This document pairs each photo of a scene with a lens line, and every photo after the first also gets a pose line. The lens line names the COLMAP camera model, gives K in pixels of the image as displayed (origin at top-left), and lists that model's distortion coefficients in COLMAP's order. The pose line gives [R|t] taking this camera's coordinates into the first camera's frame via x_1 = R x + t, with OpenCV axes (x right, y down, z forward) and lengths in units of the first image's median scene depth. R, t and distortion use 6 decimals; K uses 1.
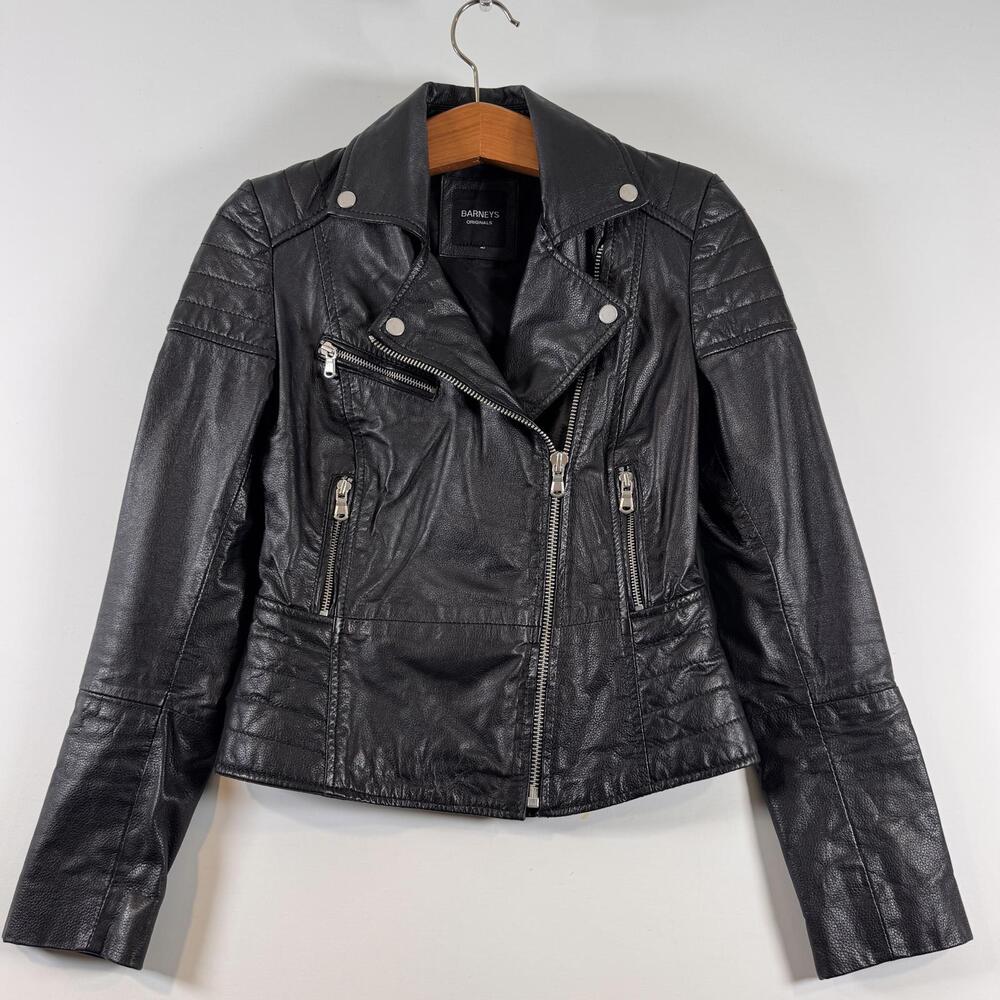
lens RADIAL K [[912.2, 0, 501.0], [0, 912.2, 521.1], [0, 0, 1]] dist [0.162445, -0.413346]
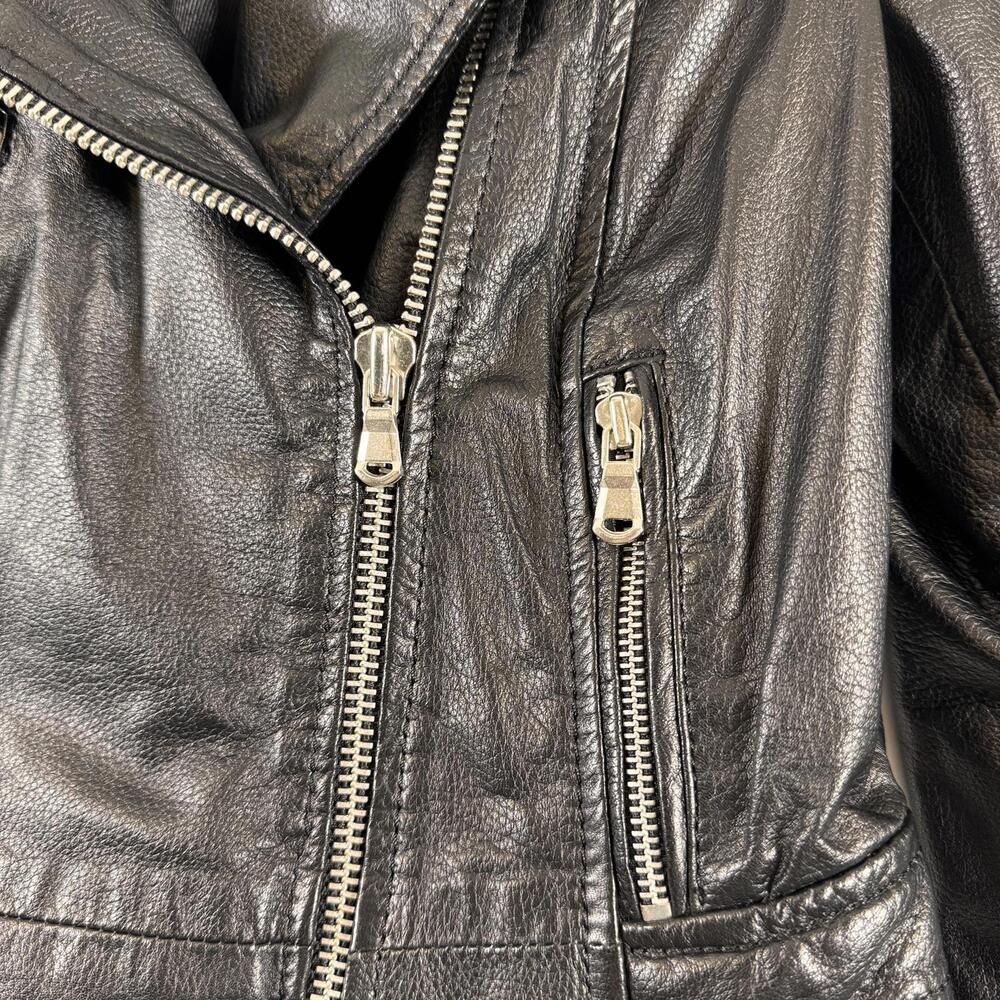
lens RADIAL K [[912.2, 0, 501.0], [0, 912.2, 521.1], [0, 0, 1]] dist [0.162445, -0.413346]
pose [[0.993191, -0.004746, -0.116402, 0.131284], [0.013786, 0.996937, 0.076978, -0.036131], [0.115680, -0.078059, 0.990215, 0.704311]]
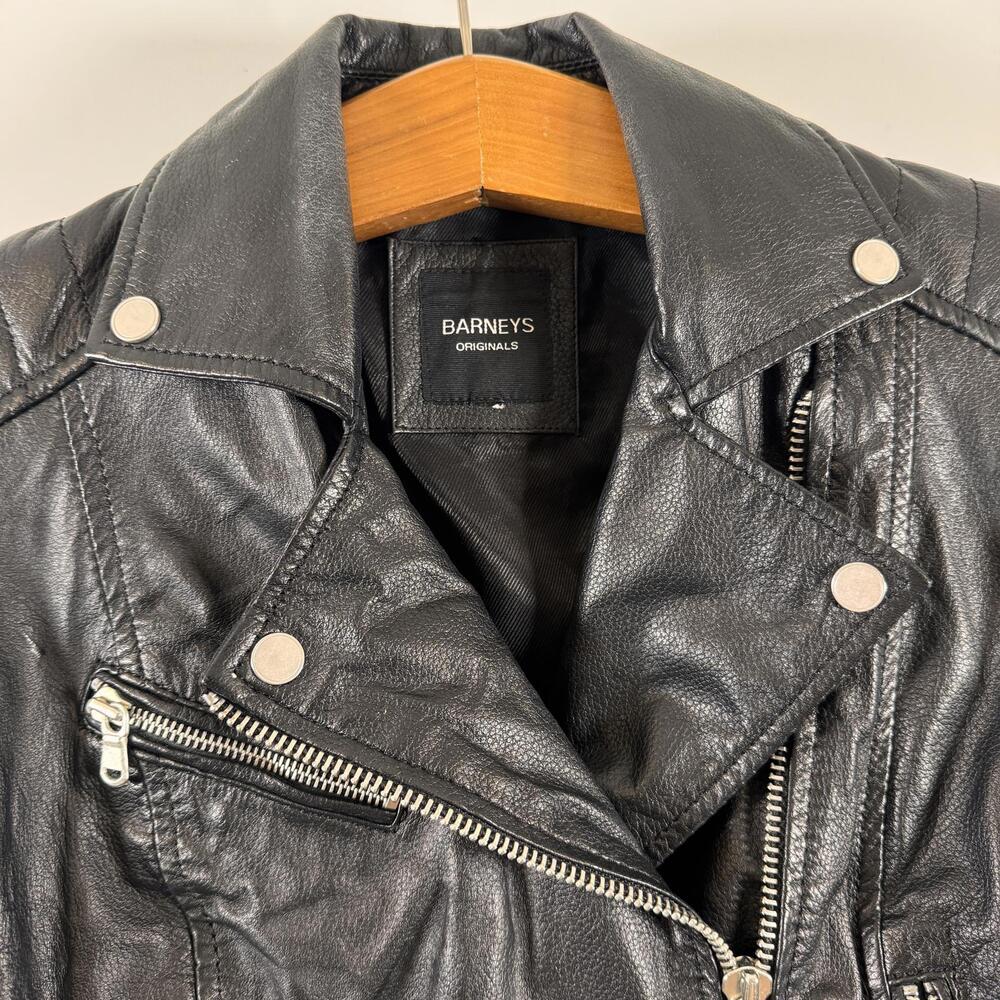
lens RADIAL K [[912.2, 0, 501.0], [0, 912.2, 521.1], [0, 0, 1]] dist [0.162445, -0.413346]
pose [[0.998302, -0.055753, 0.016857, -0.029914], [0.056271, 0.997903, -0.031984, -0.242994], [-0.015038, 0.032878, 0.999346, 0.620840]]
